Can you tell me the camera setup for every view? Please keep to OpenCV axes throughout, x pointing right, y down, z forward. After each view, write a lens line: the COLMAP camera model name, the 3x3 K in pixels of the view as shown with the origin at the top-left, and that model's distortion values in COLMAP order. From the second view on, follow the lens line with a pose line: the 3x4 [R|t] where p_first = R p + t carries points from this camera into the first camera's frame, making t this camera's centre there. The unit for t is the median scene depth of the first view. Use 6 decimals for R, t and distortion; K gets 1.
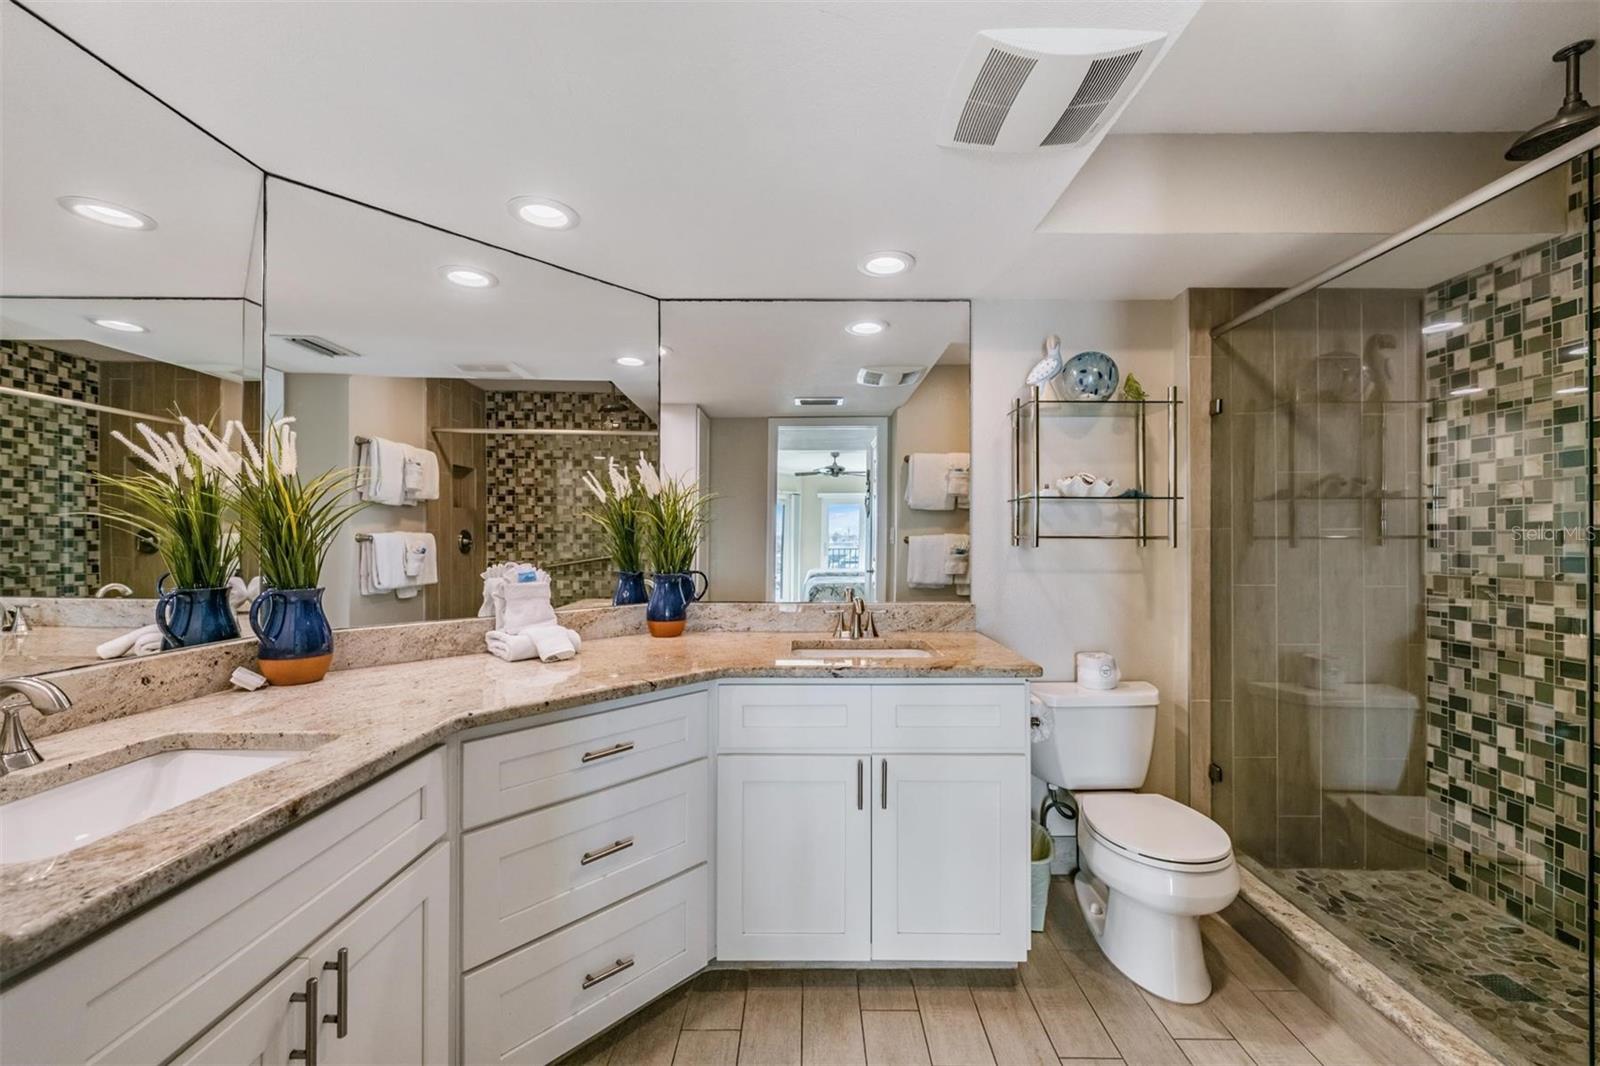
lens RADIAL K [[634.2, 0, 813.2], [0, 634.2, 533.6], [0, 0, 1]] dist [-0.009175, -0.002710]
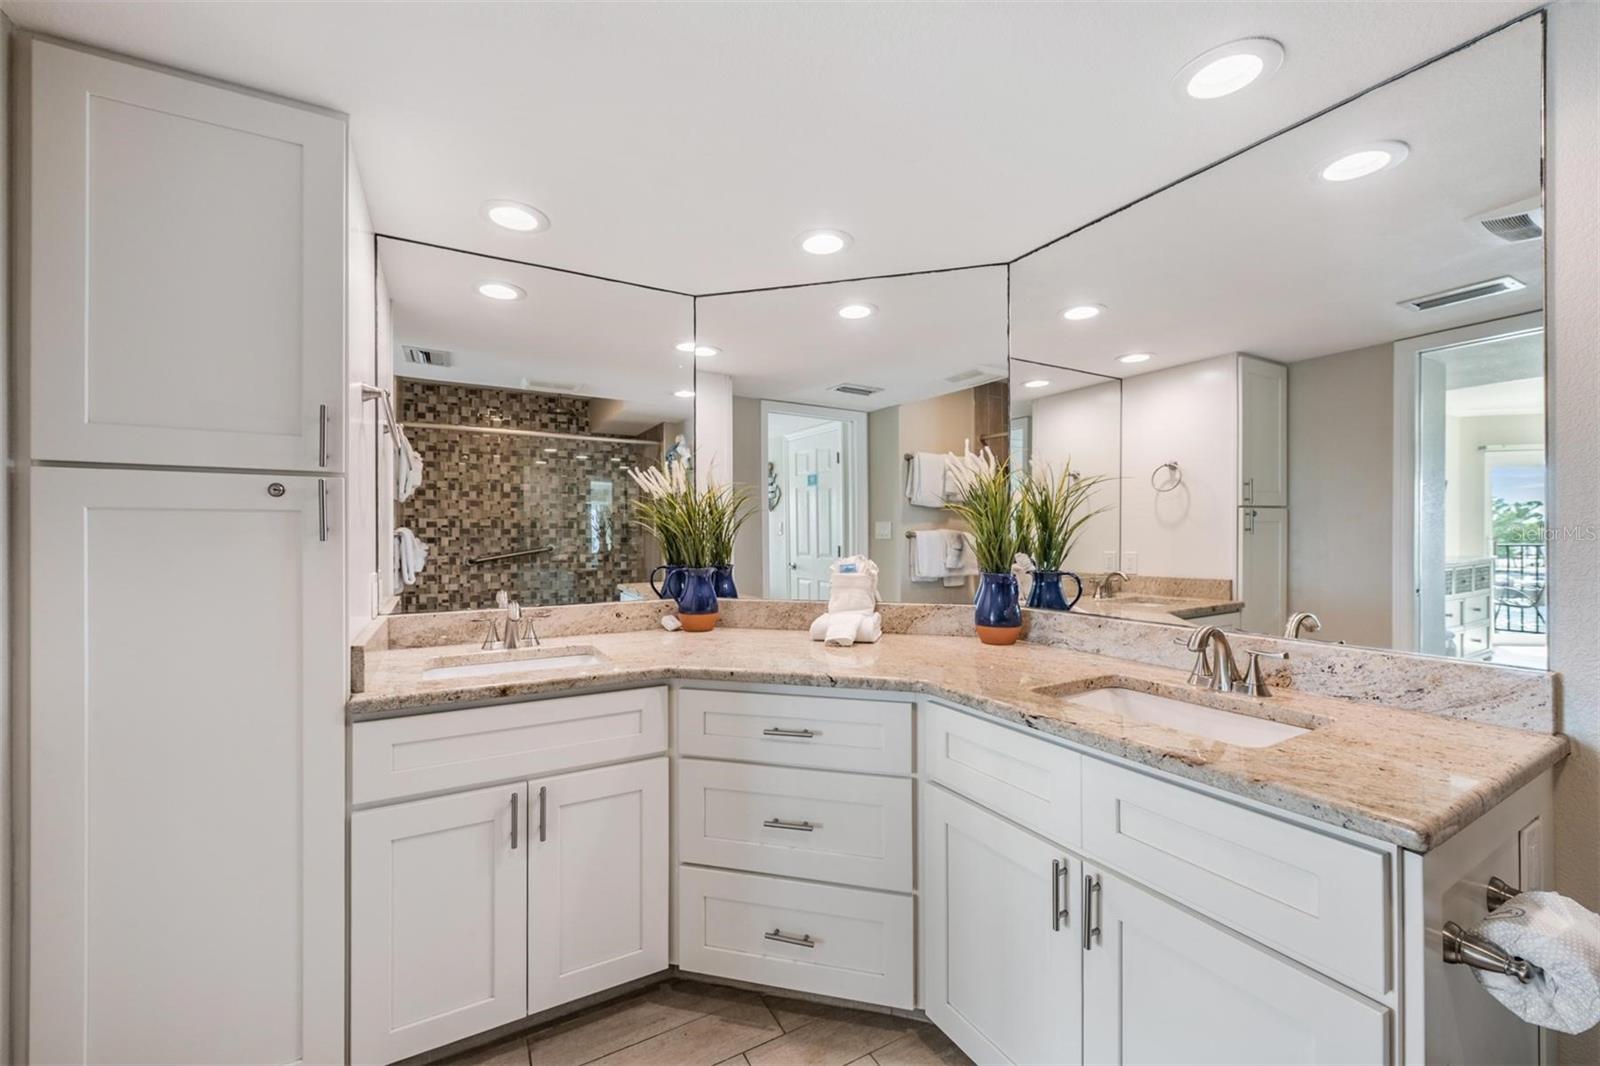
lens RADIAL K [[634.2, 0, 808.5], [0, 634.2, 534.2], [0, 0, 1]] dist [-0.009175, -0.002710]
pose [[0.465163, -0.006357, -0.885202, 0.463032], [0.011517, 0.999933, -0.001129, 0.007770], [0.885150, -0.009670, 0.465205, 0.384243]]
